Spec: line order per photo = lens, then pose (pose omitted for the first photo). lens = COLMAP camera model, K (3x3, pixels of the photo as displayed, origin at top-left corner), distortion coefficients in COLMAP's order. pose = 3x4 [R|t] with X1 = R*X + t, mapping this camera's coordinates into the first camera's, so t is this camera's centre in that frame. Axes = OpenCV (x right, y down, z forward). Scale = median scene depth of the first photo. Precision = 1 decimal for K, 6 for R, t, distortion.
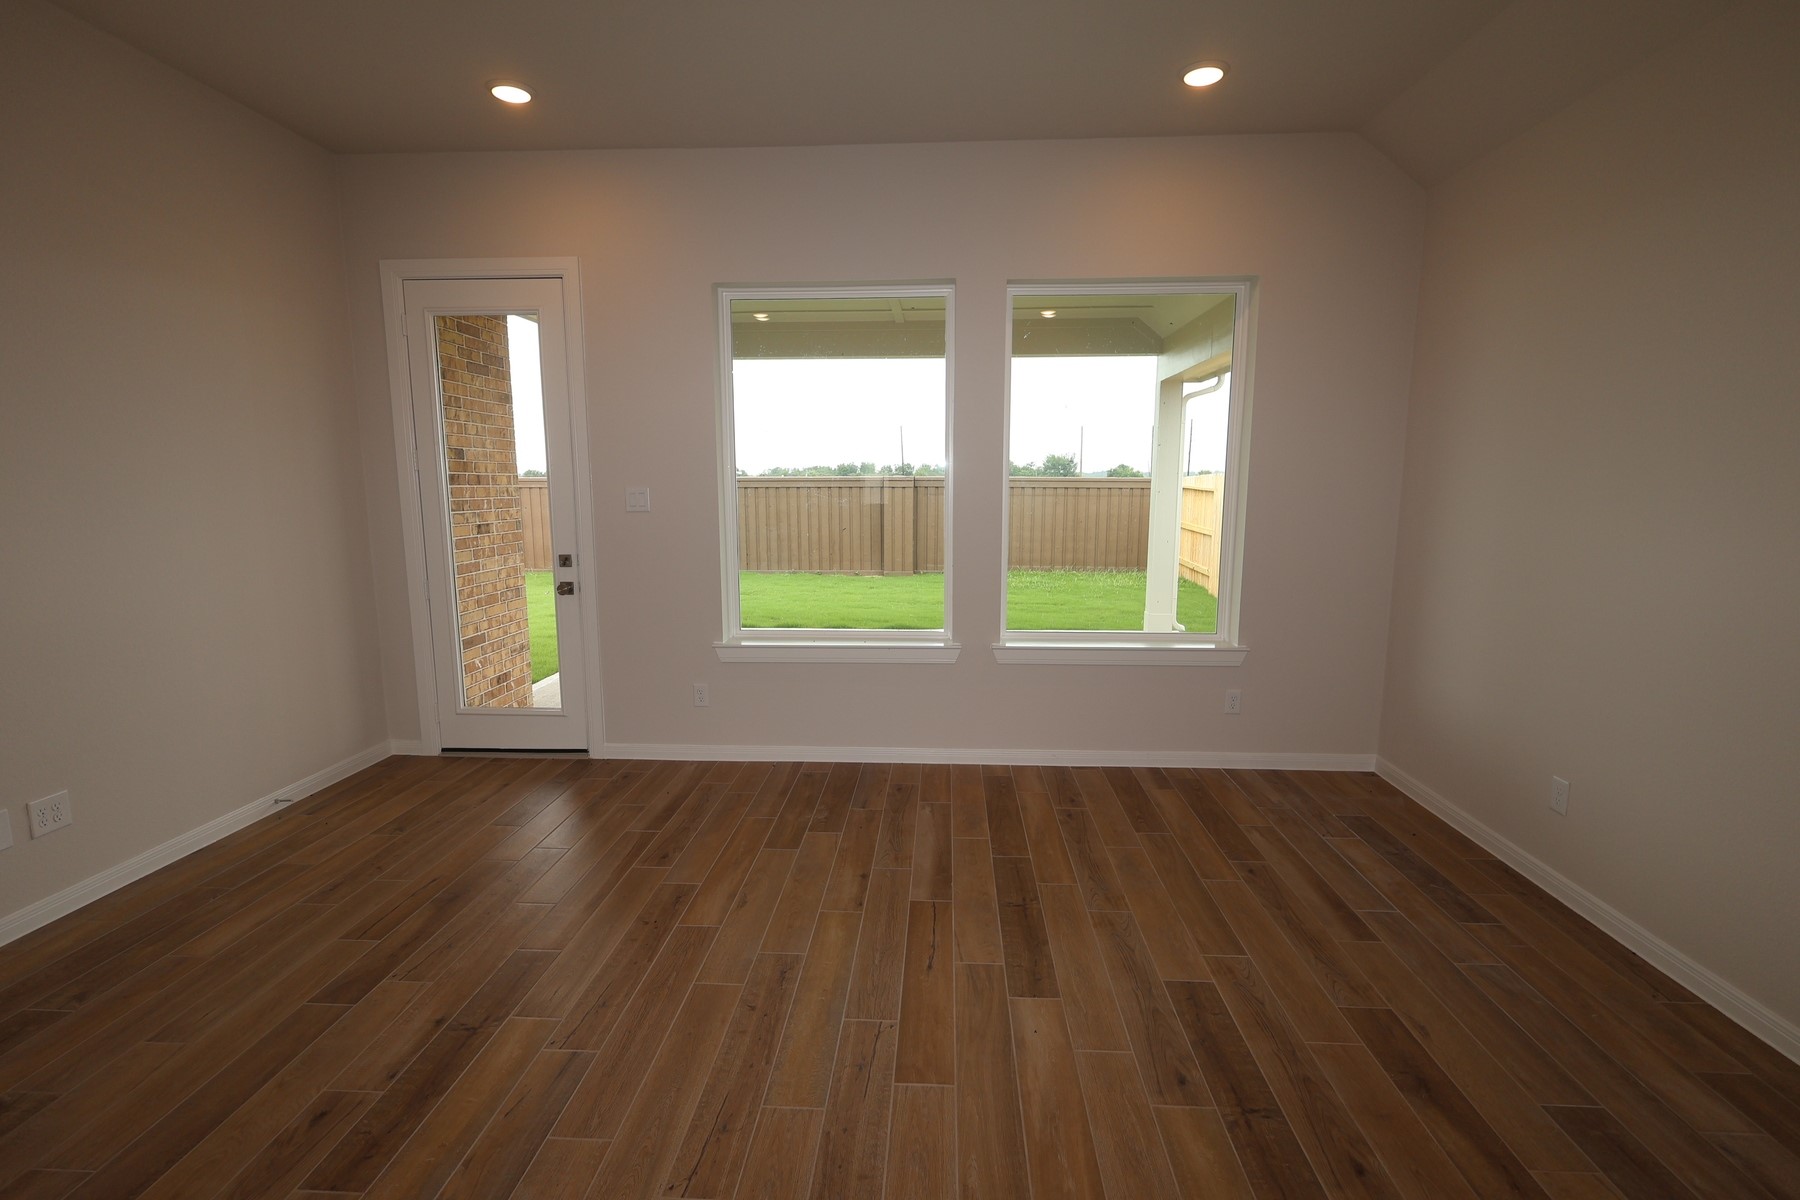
lens RADIAL K [[831.3, 0, 892.5], [0, 831.3, 588.8], [0, 0, 1]] dist [-0.004215, -0.000274]
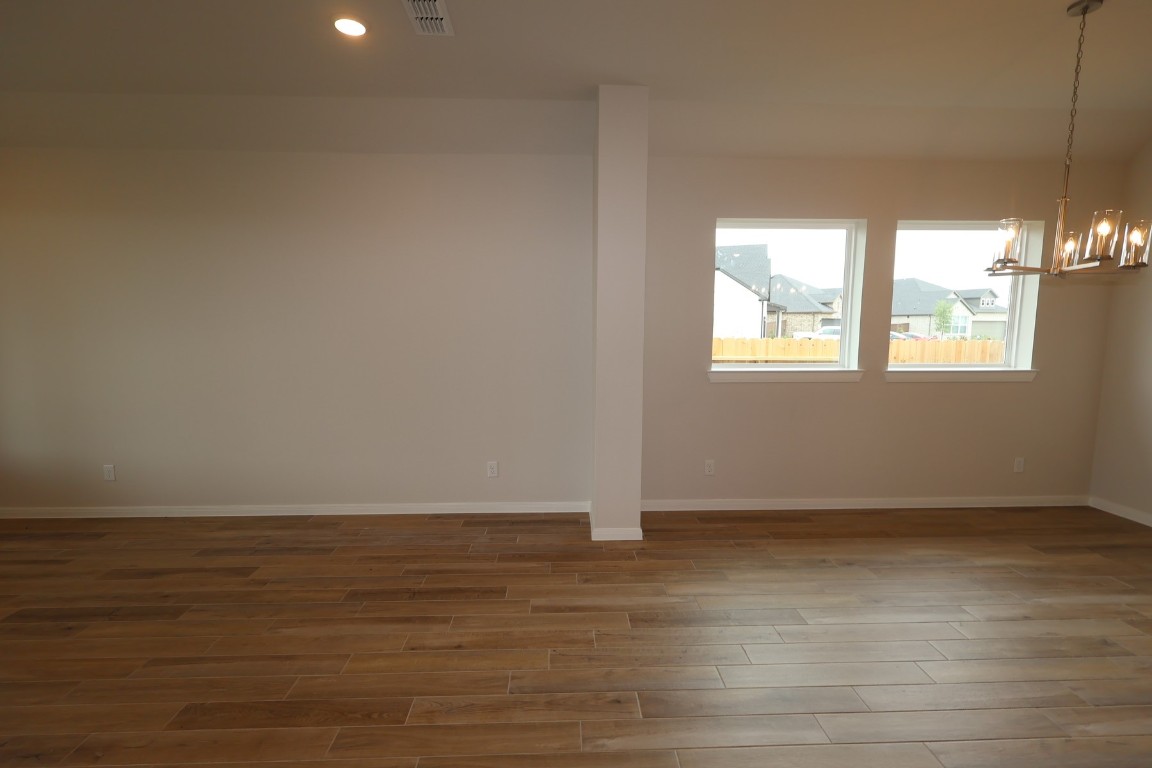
lens RADIAL K [[532.0, 0, 575.6], [0, 532.0, 385.9], [0, 0, 1]] dist [-0.004215, -0.000274]
pose [[-0.111310, -0.095747, 0.989163, -0.801412], [0.123792, 0.986260, 0.109396, 0.017818], [-0.986045, 0.134628, -0.097928, -0.136096]]
